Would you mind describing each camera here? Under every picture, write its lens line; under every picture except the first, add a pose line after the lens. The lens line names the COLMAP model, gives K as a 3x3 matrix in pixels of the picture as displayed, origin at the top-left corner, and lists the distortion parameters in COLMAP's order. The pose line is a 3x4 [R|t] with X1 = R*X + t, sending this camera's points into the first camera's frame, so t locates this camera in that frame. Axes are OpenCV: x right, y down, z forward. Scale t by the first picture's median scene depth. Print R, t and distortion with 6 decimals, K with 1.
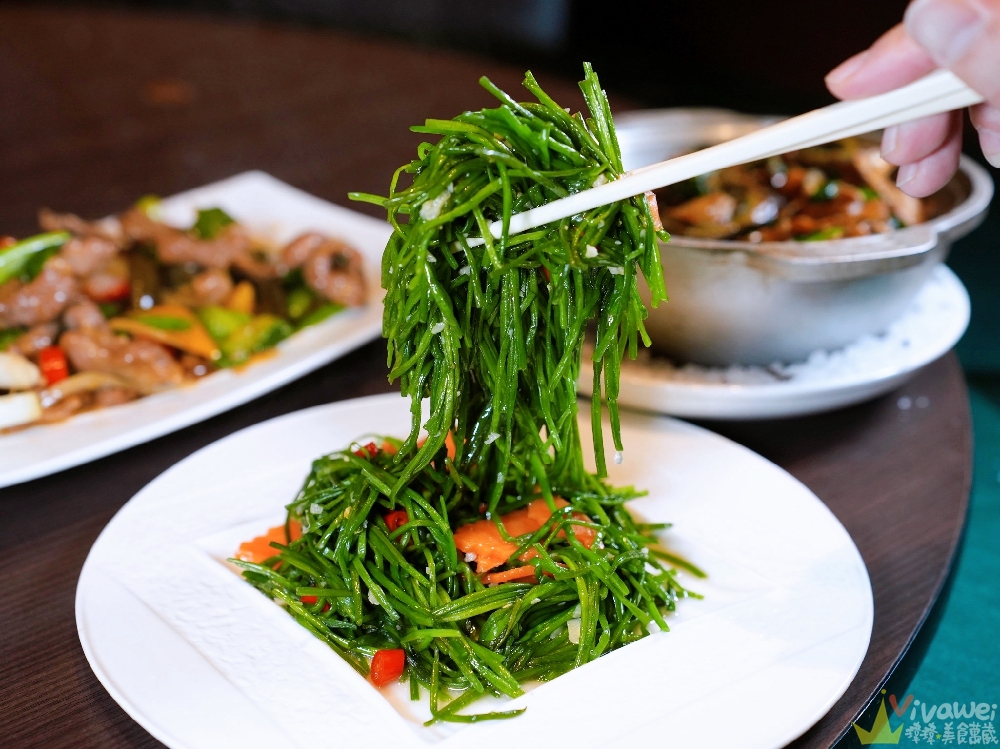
lens RADIAL K [[1687.2, 0, 503.3], [0, 1687.2, 371.8], [0, 0, 1]] dist [0.370602, 0.000000]
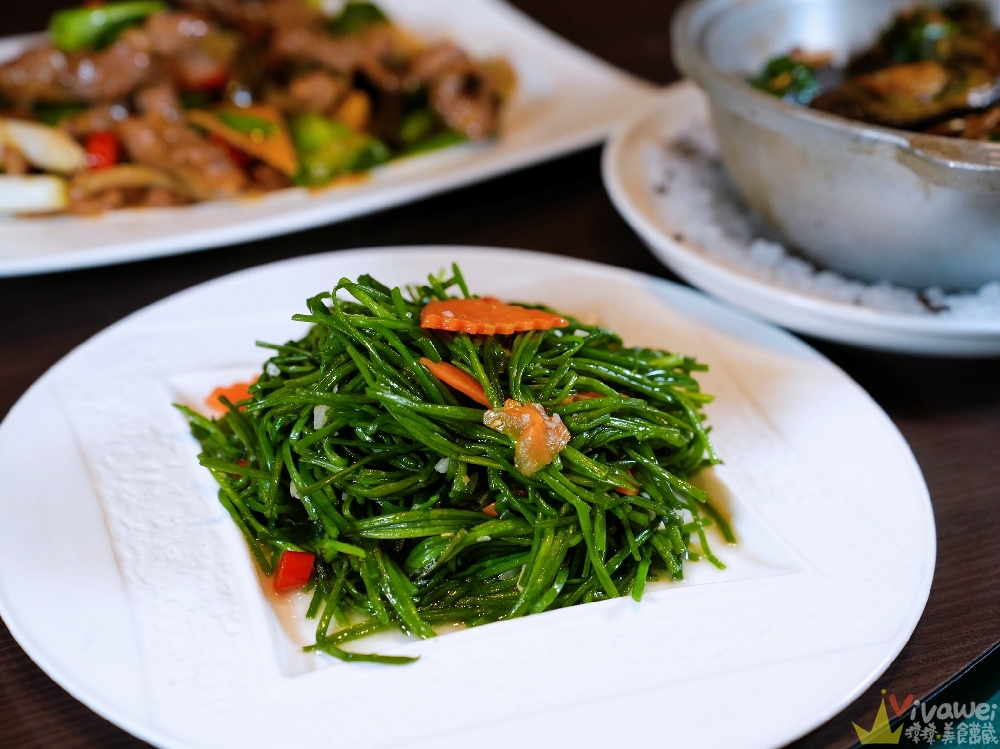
lens RADIAL K [[1687.2, 0, 495.9], [0, 1687.2, 376.2], [0, 0, 1]] dist [0.370602, 0.000000]
pose [[0.956522, 0.186471, -0.224263, 0.159550], [-0.160637, 0.978607, 0.128548, -0.037770], [0.243436, -0.086935, 0.966013, 0.169795]]
